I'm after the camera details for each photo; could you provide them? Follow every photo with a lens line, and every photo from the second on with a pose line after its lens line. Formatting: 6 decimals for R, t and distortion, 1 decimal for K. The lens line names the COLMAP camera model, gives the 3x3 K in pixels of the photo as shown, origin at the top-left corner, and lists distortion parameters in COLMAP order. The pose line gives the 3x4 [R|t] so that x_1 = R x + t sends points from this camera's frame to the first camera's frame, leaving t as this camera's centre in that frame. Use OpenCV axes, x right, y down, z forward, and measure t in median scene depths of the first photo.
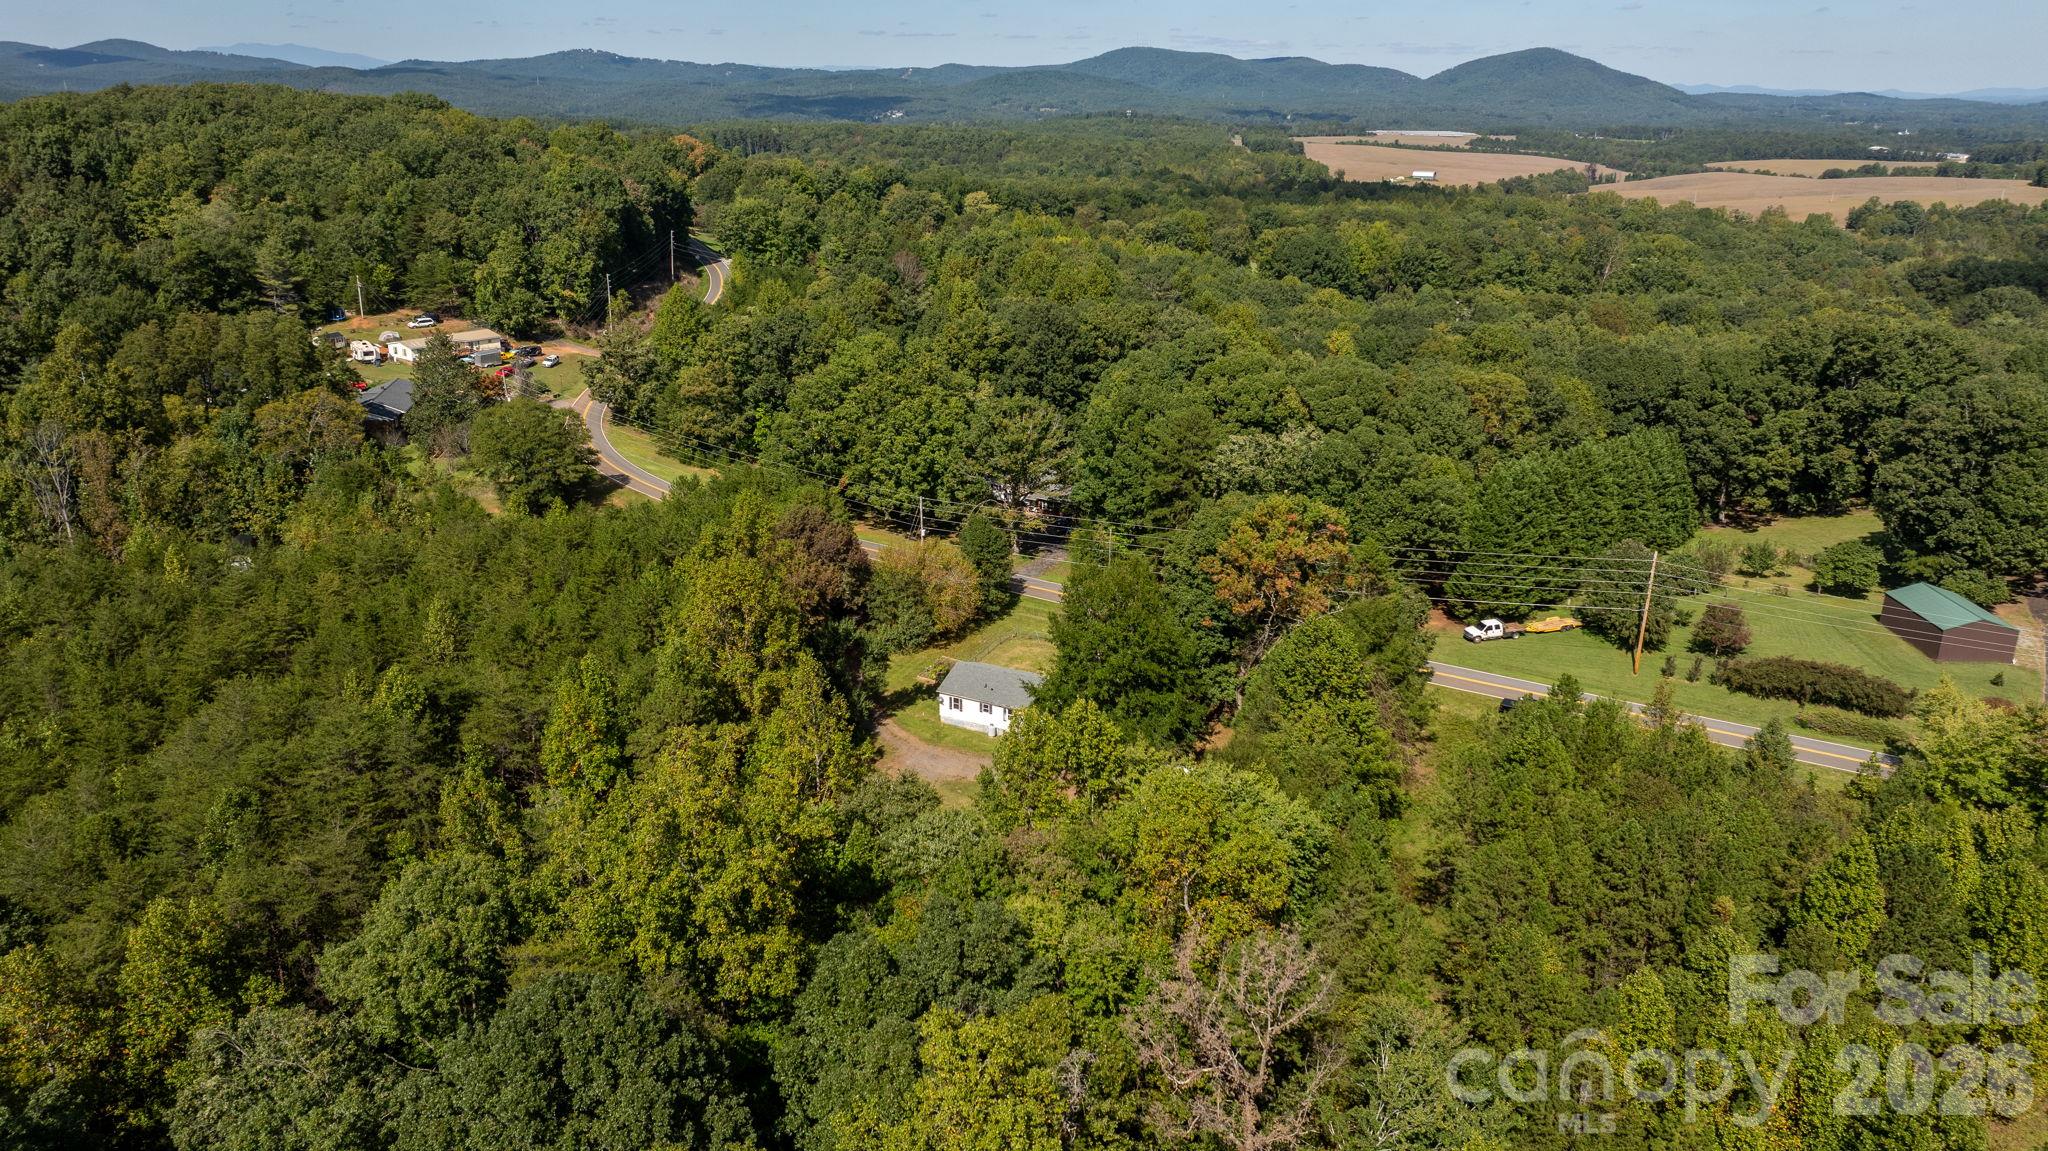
lens RADIAL K [[1437.2, 0, 1022.7], [0, 1437.2, 573.1], [0, 0, 1]] dist [-0.018142, 0.006397]
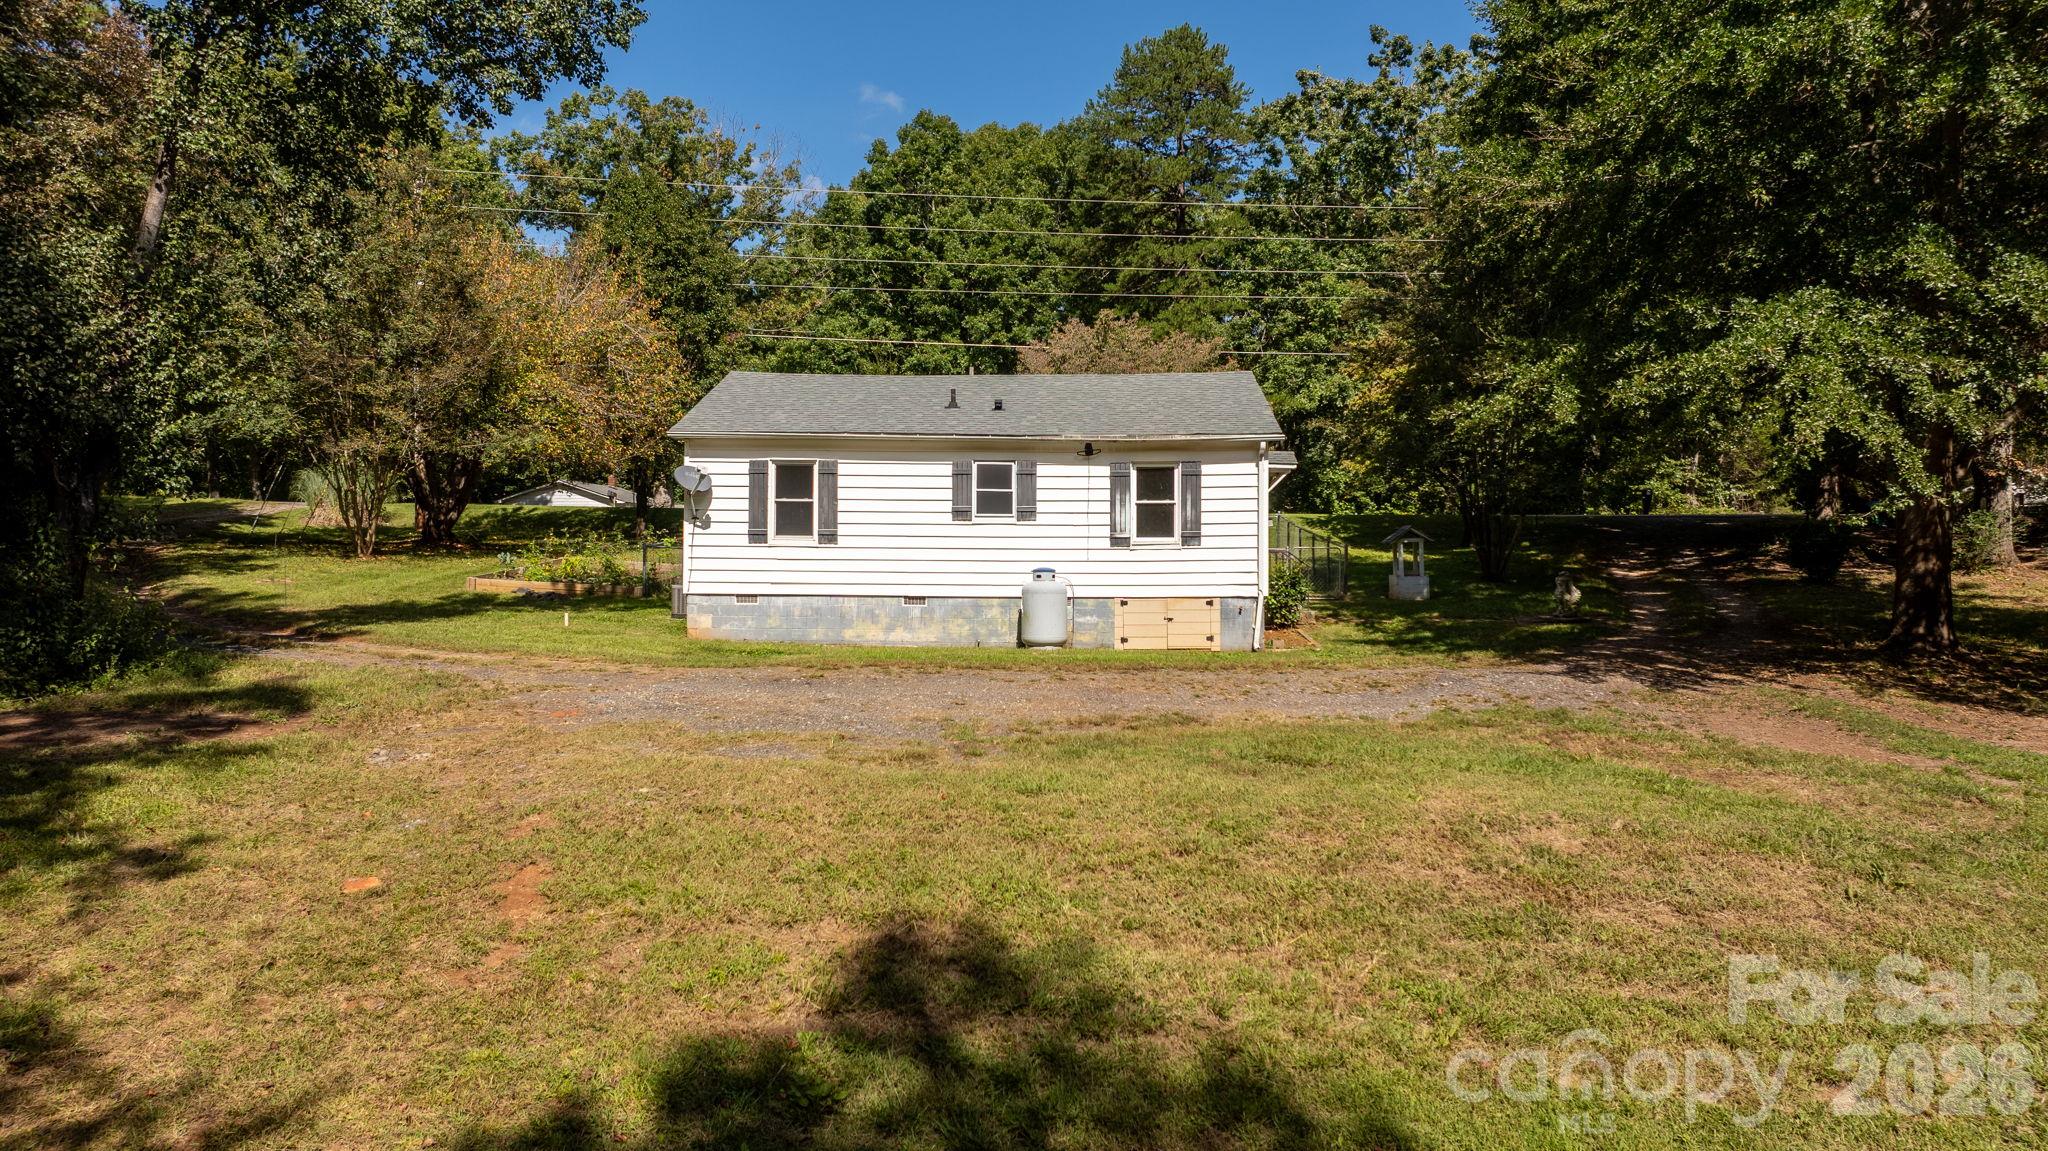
lens RADIAL K [[1437.2, 0, 1037.2], [0, 1437.2, 573.2], [0, 0, 1]] dist [-0.018142, 0.006397]
pose [[0.914509, -0.013078, 0.404353, -0.080718], [0.138892, 0.948879, -0.283438, 0.137478], [-0.379976, 0.315368, 0.869576, 0.774214]]
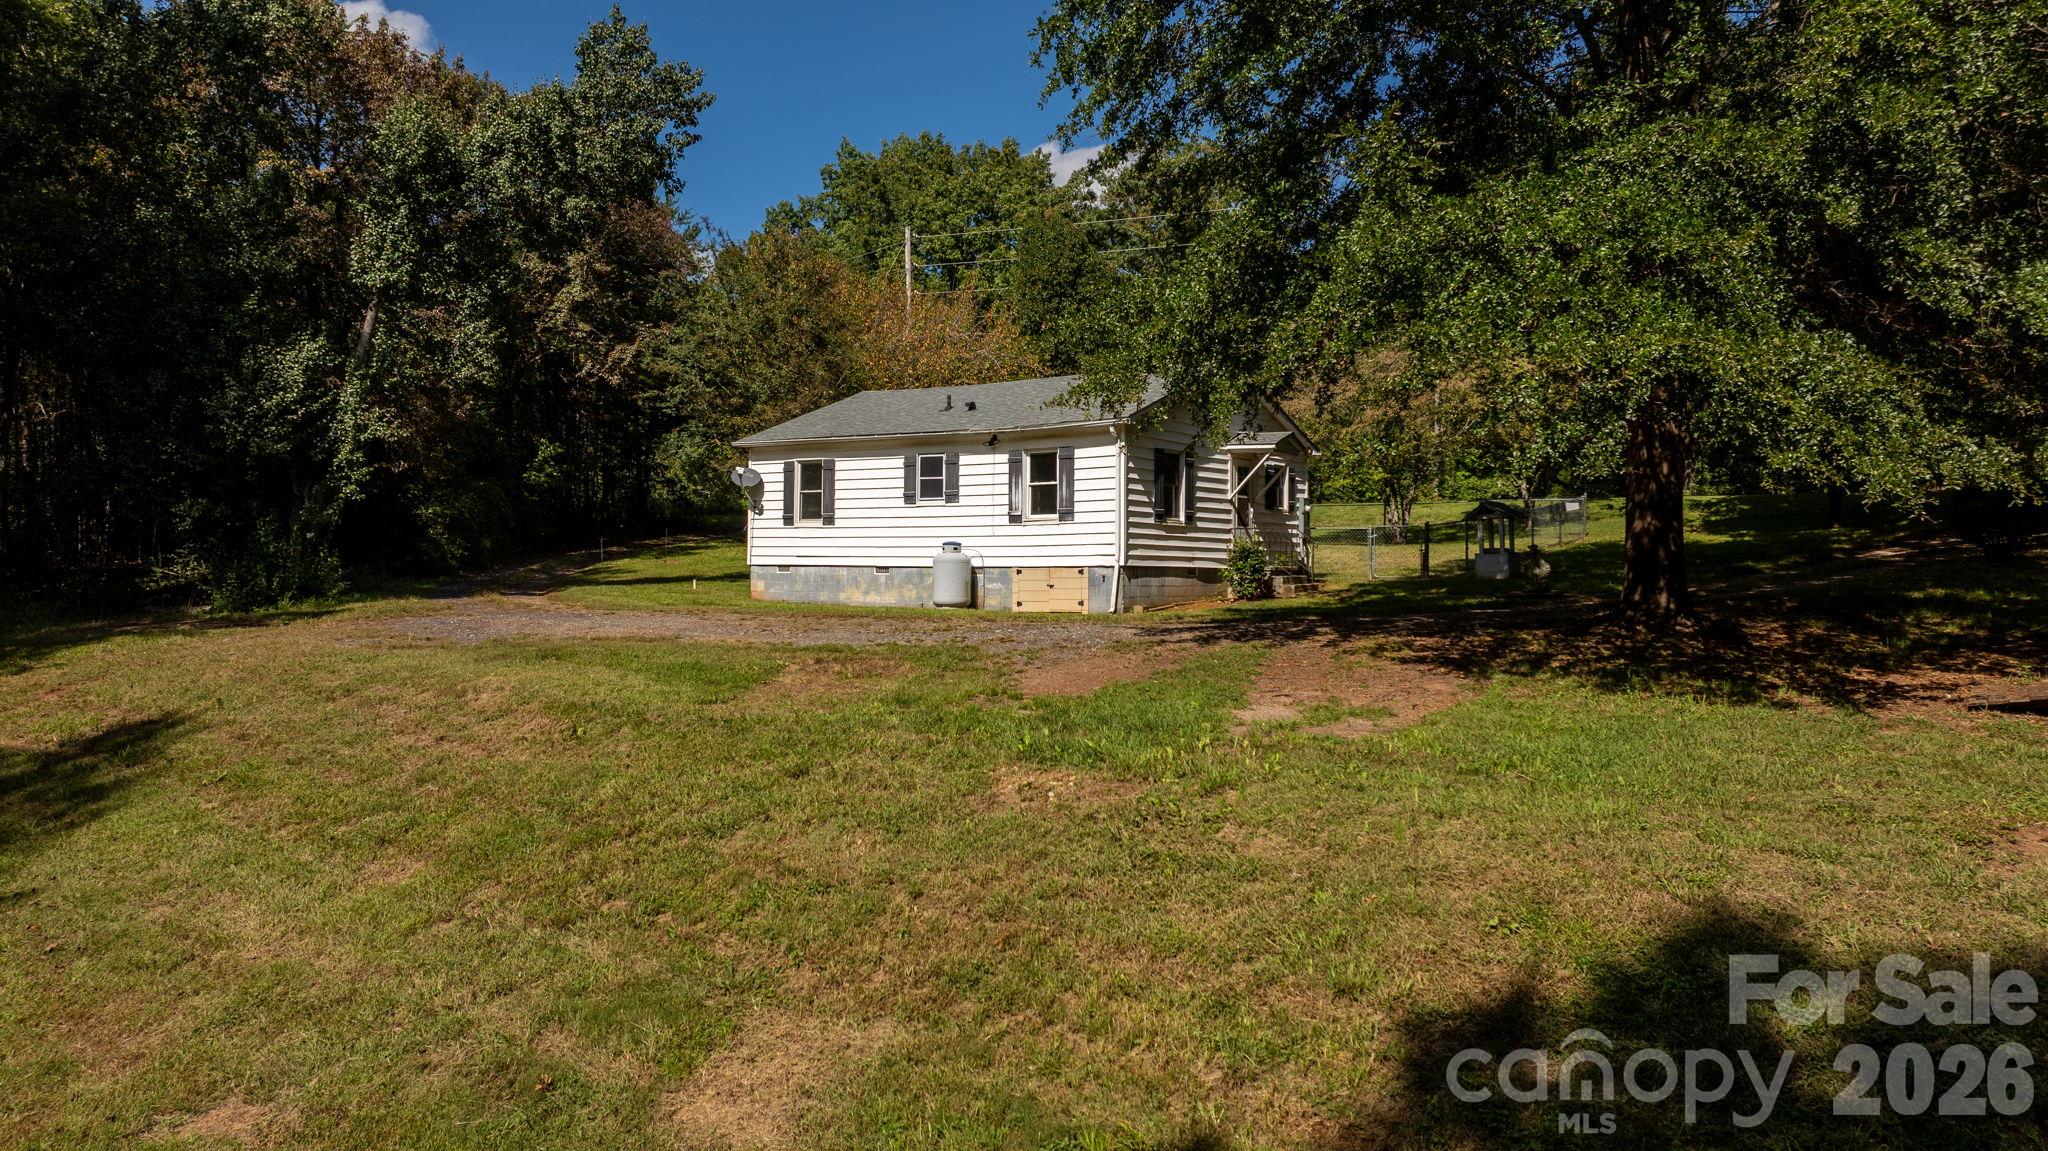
lens RADIAL K [[1437.2, 0, 1039.8], [0, 1437.2, 574.2], [0, 0, 1]] dist [-0.018142, 0.006397]
pose [[0.986888, -0.009857, -0.161108, 0.019790], [-0.042264, 0.947528, -0.316868, 0.154480], [0.155777, 0.319522, 0.934687, 0.740289]]
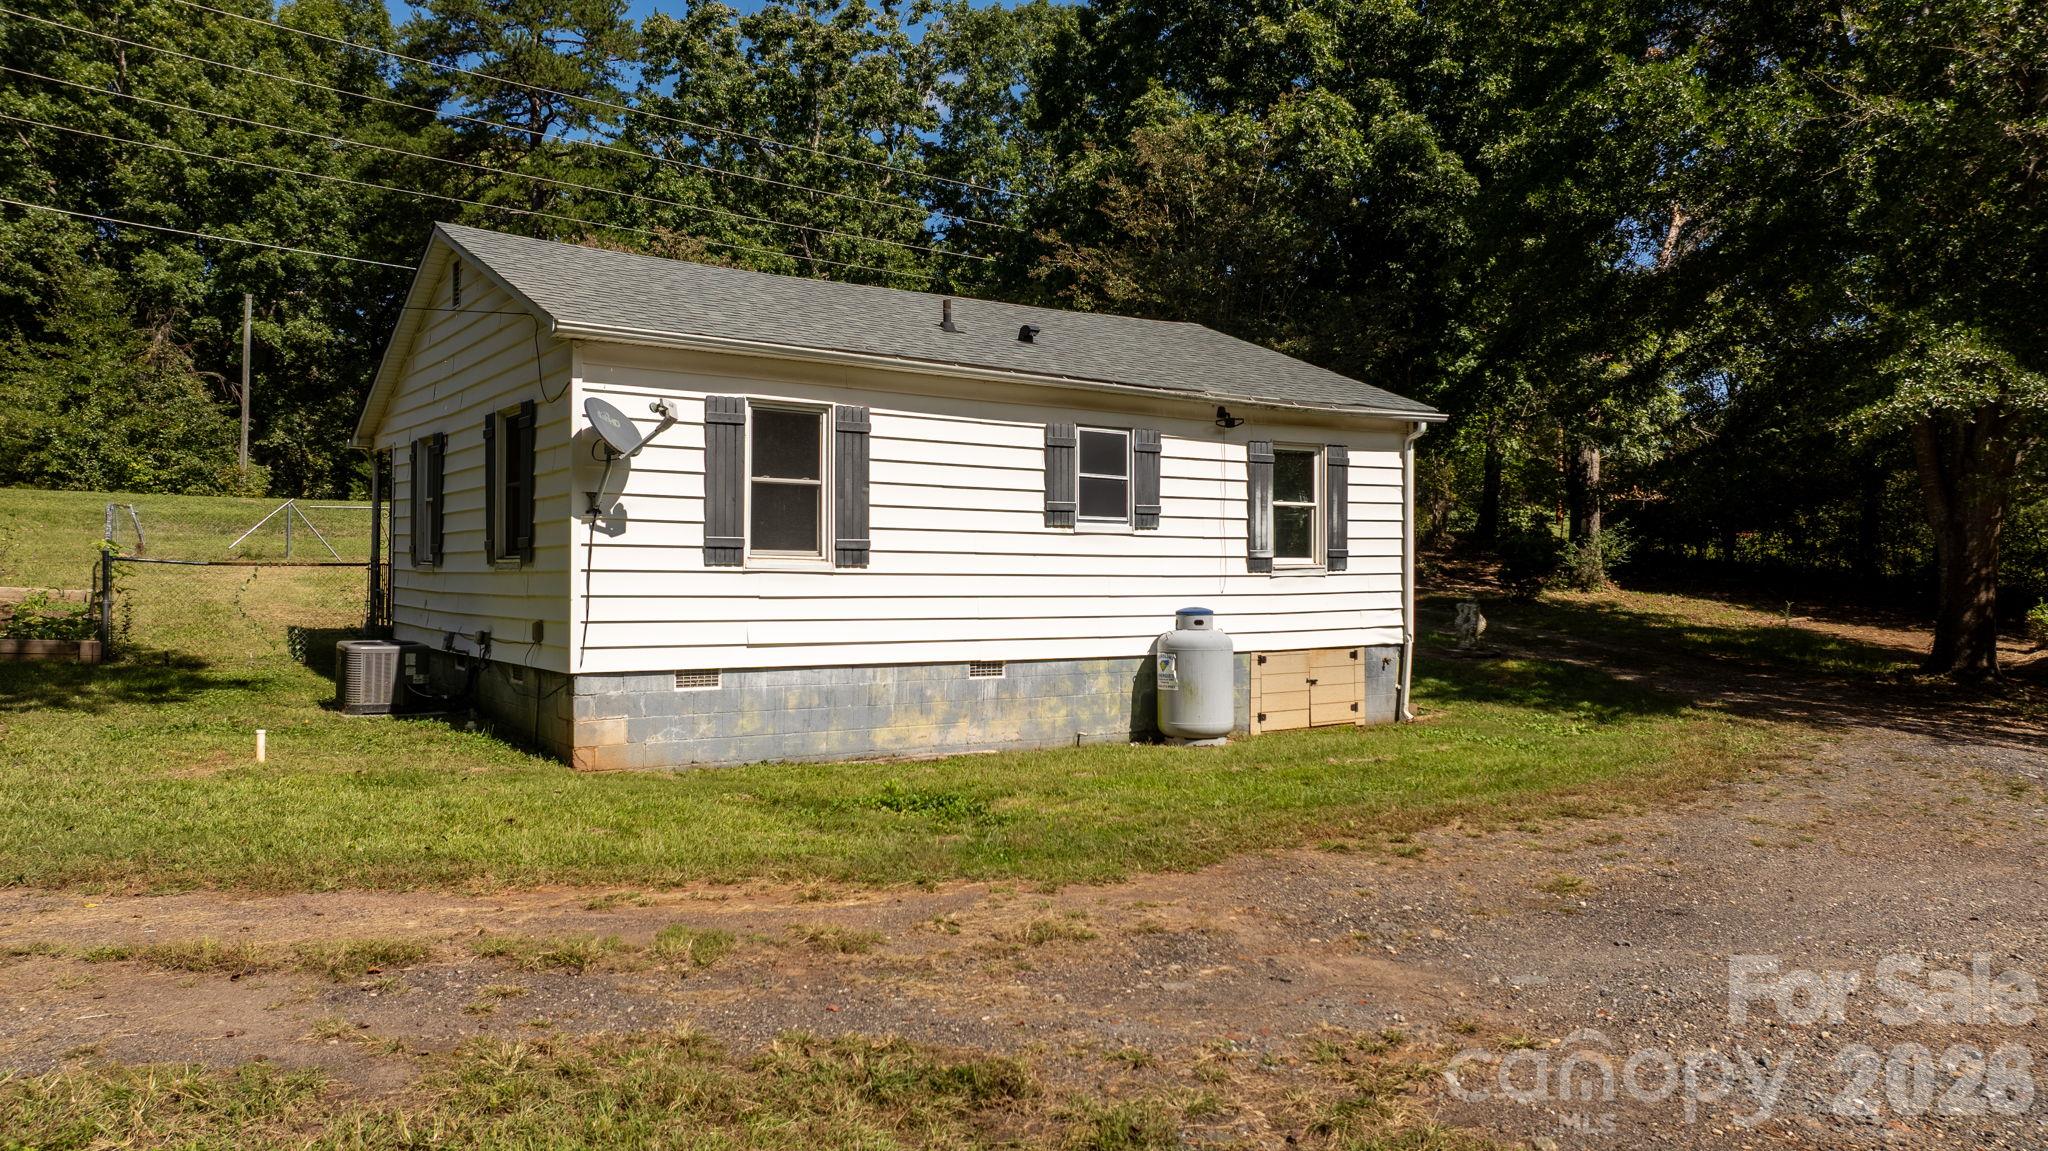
lens RADIAL K [[1437.2, 0, 1027.1], [0, 1437.2, 563.4], [0, 0, 1]] dist [-0.018142, 0.006397]
pose [[0.495745, -0.008489, 0.868427, -0.103646], [0.280035, 0.948105, -0.150591, 0.102720], [-0.822081, 0.317845, 0.472396, 0.868683]]
